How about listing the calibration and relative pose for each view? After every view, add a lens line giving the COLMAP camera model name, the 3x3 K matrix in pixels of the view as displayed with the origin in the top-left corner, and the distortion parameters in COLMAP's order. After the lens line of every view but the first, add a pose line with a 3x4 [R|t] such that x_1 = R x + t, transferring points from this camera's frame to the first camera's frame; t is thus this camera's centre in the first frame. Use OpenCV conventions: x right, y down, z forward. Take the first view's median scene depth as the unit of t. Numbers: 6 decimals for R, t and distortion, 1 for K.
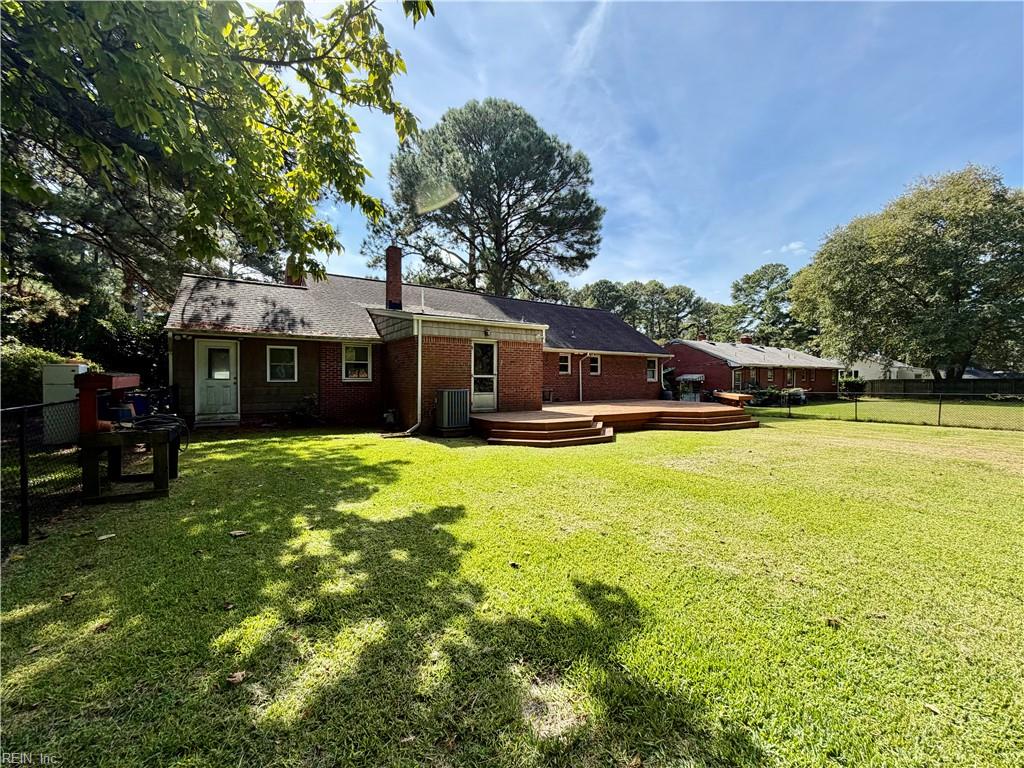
lens RADIAL K [[407.7, 0, 516.1], [0, 407.7, 383.5], [0, 0, 1]] dist [0.002500, -0.000188]
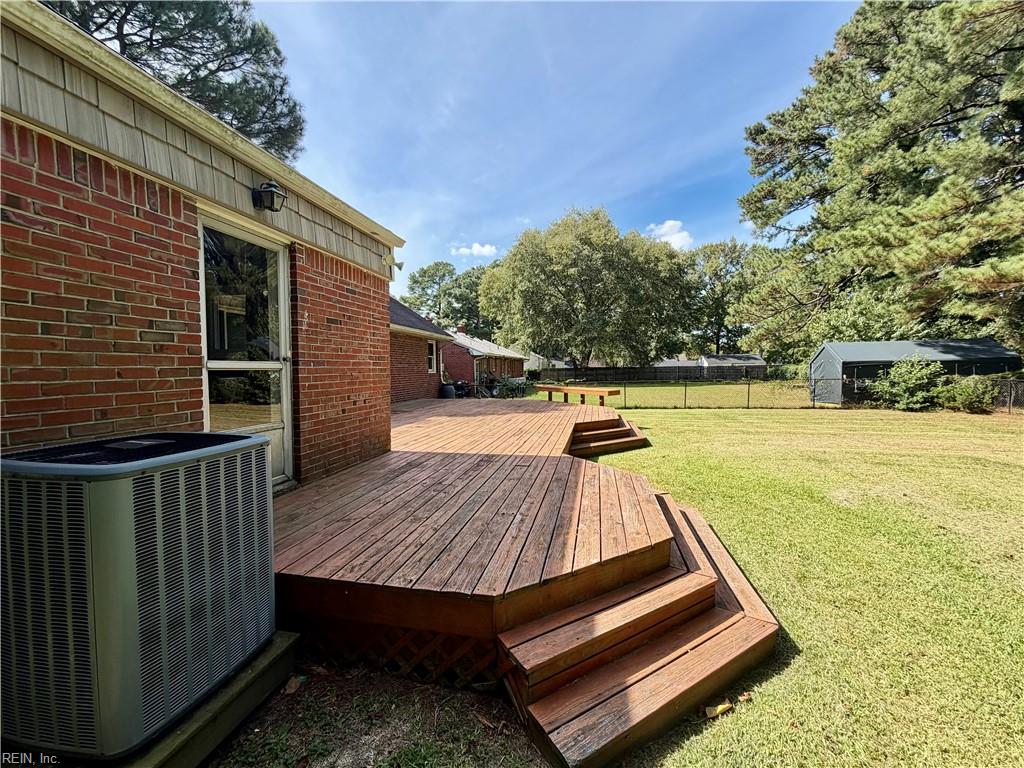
lens RADIAL K [[407.7, 0, 516.1], [0, 407.7, 383.5], [0, 0, 1]] dist [0.002500, -0.000188]
pose [[0.695618, -0.032834, 0.717661, -0.058120], [0.015459, 0.999408, 0.030739, -0.004778], [-0.718246, -0.010288, 0.695714, 0.272741]]
